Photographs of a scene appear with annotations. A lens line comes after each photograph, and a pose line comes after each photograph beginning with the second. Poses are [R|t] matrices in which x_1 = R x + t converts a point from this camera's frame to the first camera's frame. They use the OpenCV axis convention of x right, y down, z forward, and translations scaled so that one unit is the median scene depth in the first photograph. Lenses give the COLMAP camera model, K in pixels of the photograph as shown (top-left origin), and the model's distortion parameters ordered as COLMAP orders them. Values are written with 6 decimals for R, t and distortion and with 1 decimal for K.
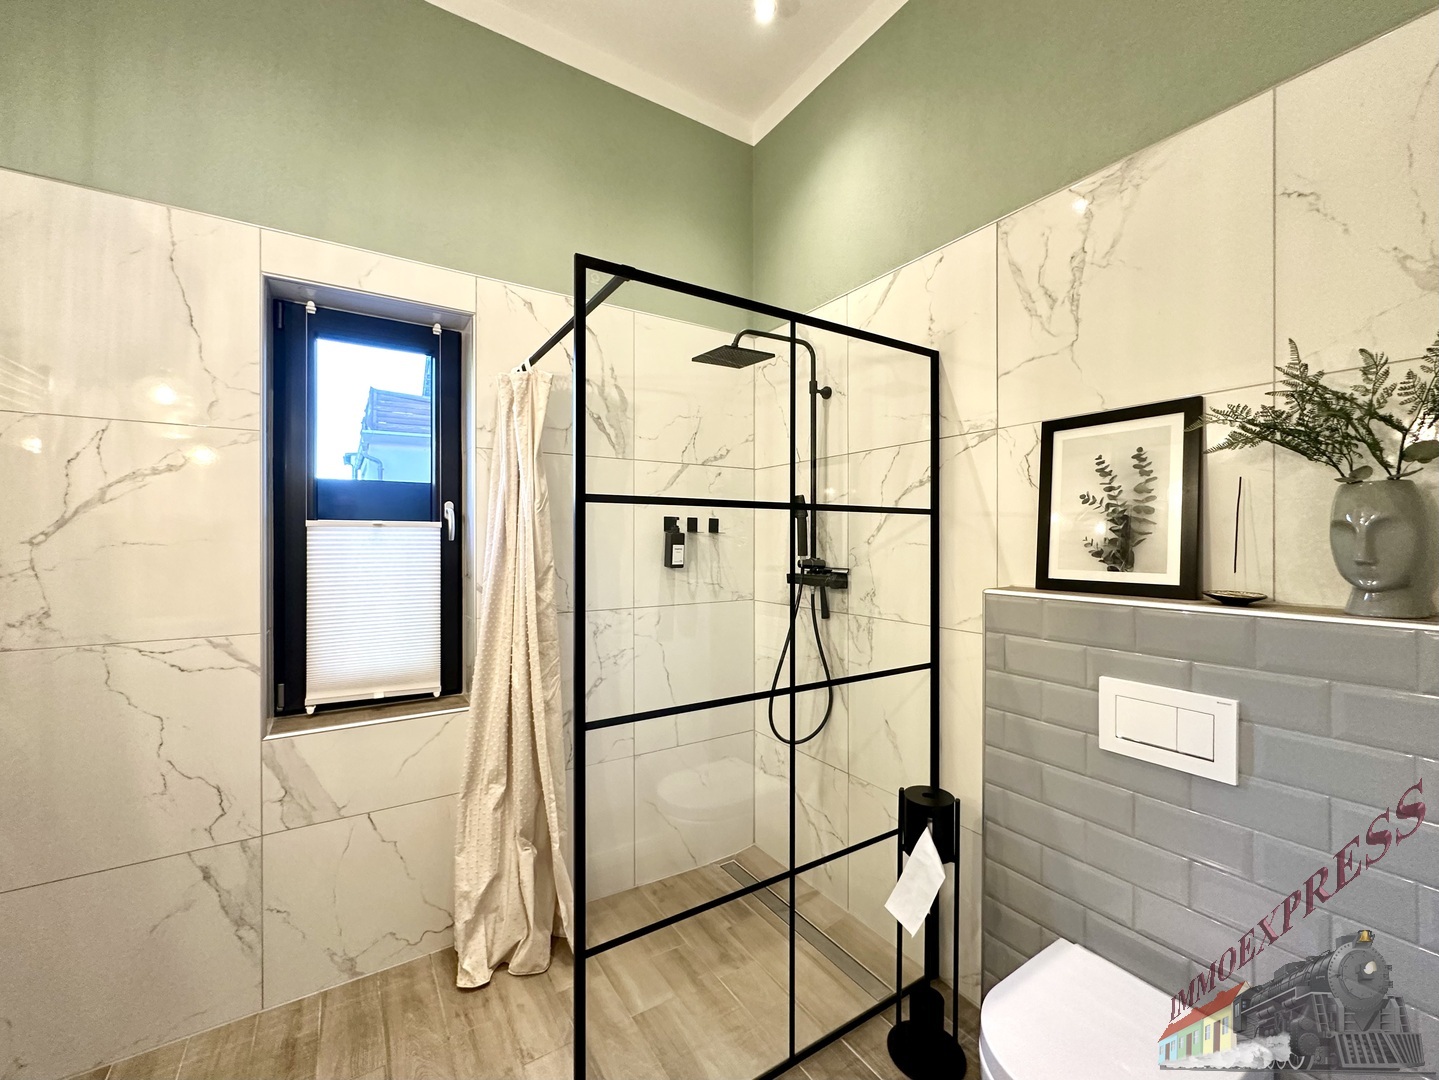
lens RADIAL K [[579.1, 0, 718.9], [0, 579.1, 540.5], [0, 0, 1]] dist [-0.004674, 0.000874]
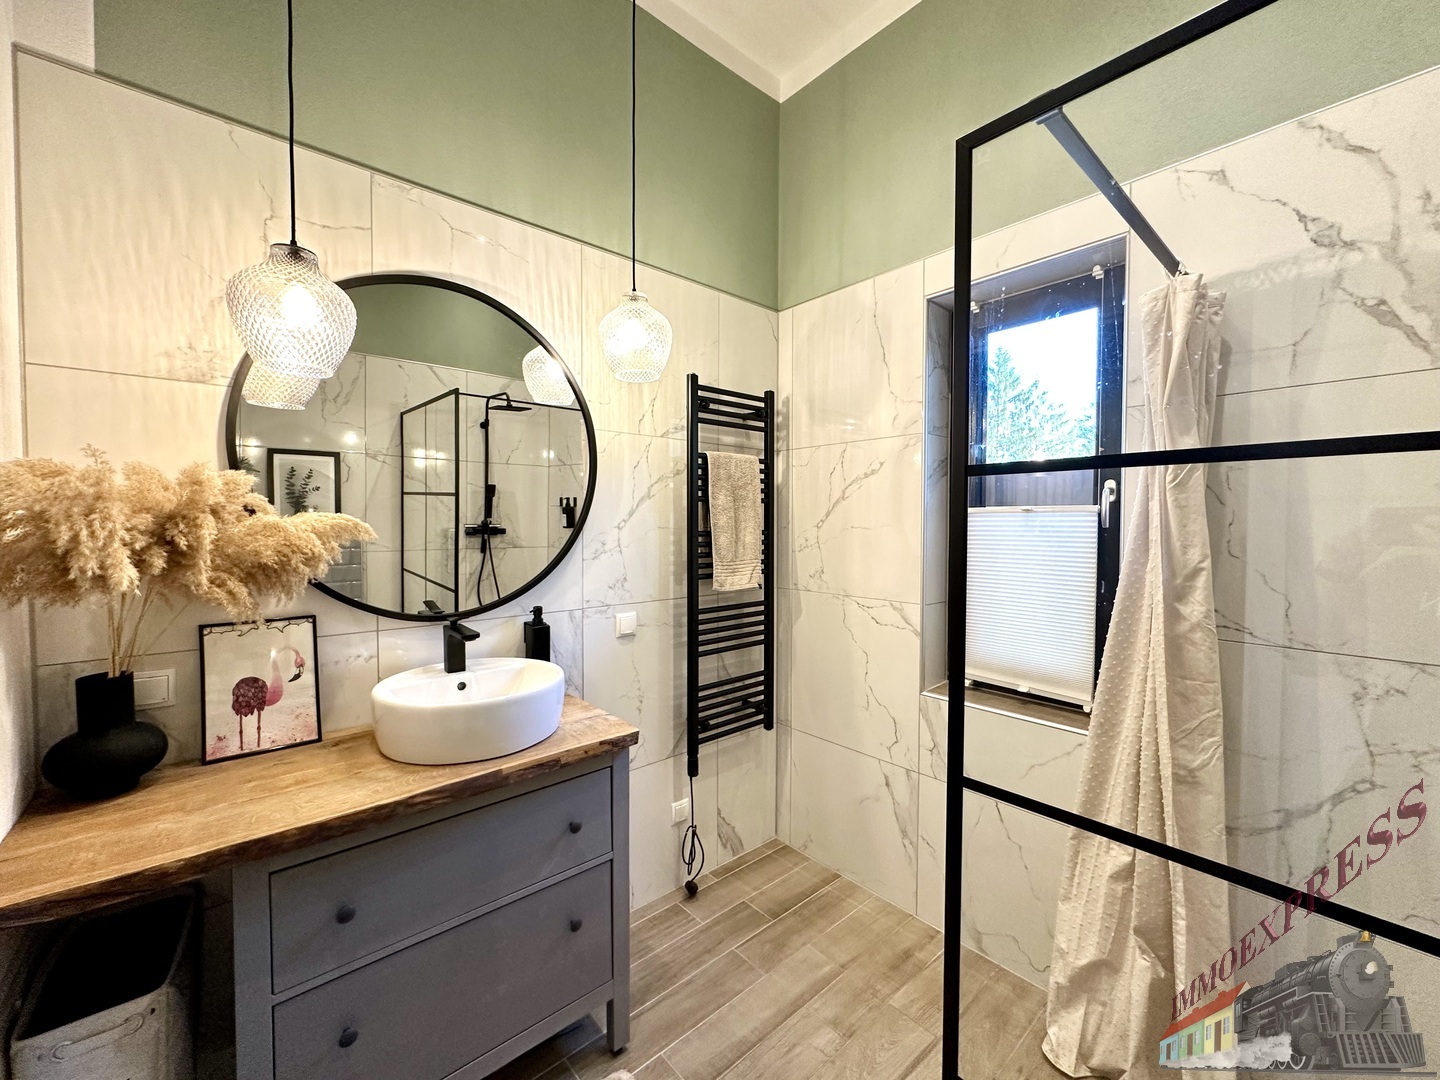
lens RADIAL K [[579.5, 0, 720.9], [0, 579.5, 537.0], [0, 0, 1]] dist [-0.004674, 0.000874]
pose [[0.145194, 0.027227, -0.989029, 0.303182], [-0.003123, 0.999629, 0.027060, -0.008161], [0.989398, -0.000841, 0.145225, 0.396592]]
